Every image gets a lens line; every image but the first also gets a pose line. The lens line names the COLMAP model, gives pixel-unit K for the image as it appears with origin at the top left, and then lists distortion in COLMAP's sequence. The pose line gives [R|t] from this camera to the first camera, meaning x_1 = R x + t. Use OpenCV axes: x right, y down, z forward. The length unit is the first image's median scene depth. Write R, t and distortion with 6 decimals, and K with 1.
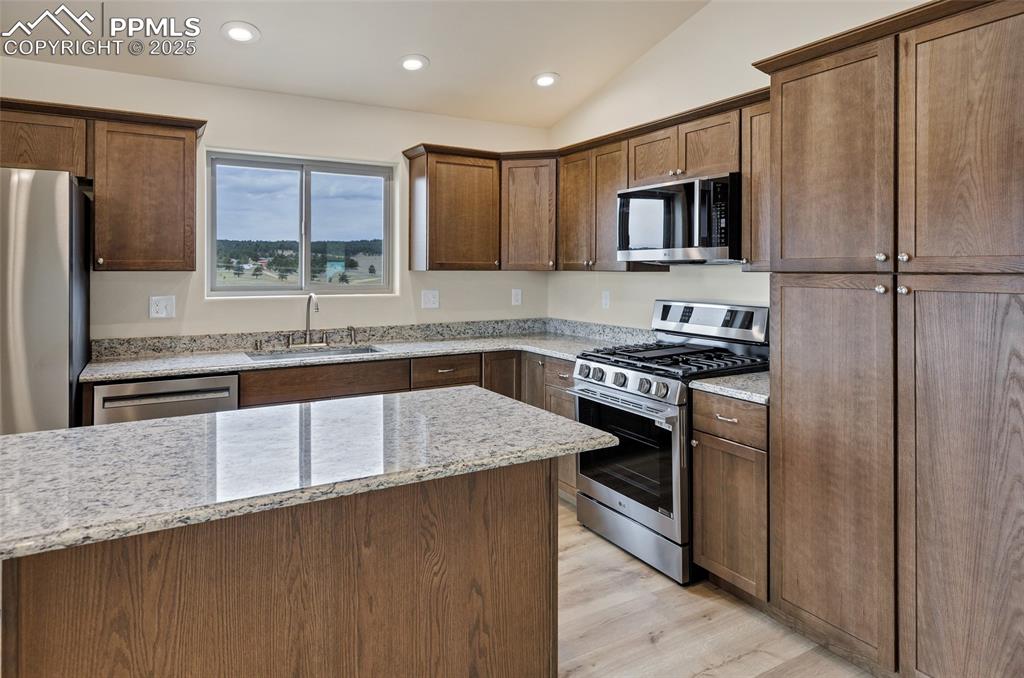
lens RADIAL K [[601.1, 0, 506.2], [0, 601.1, 259.9], [0, 0, 1]] dist [0.001900, -0.000869]
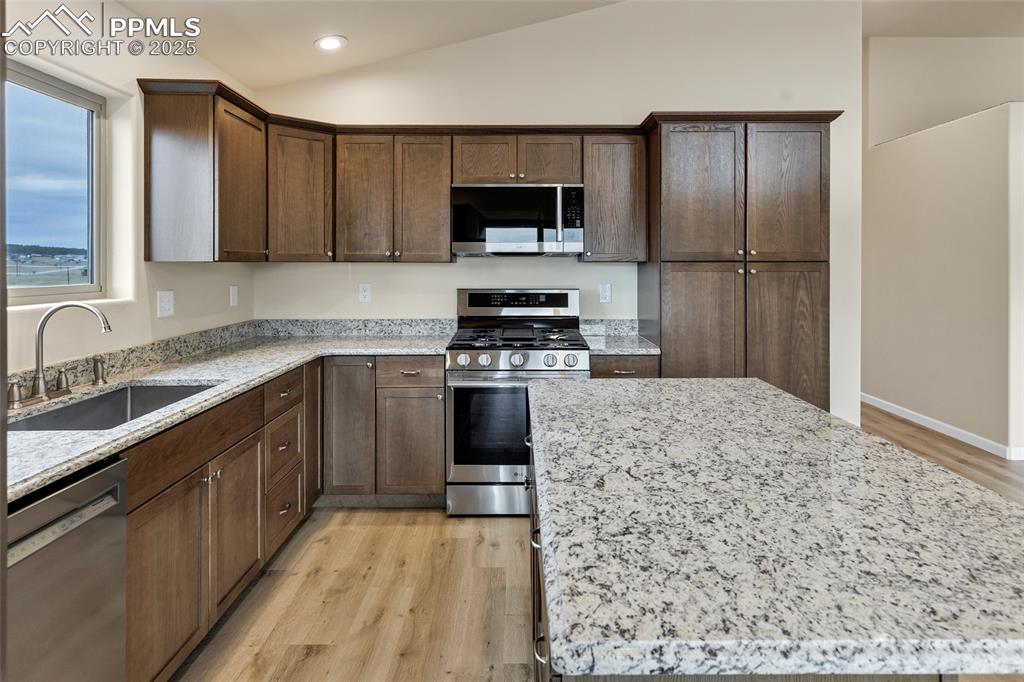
lens RADIAL K [[601.1, 0, 506.2], [0, 601.1, 261.9], [0, 0, 1]] dist [0.001900, -0.000869]
pose [[0.504833, 0.002067, 0.863214, -0.698055], [-0.011647, 0.999922, 0.004417, 0.013714], [-0.863138, -0.012284, 0.504818, 0.426618]]
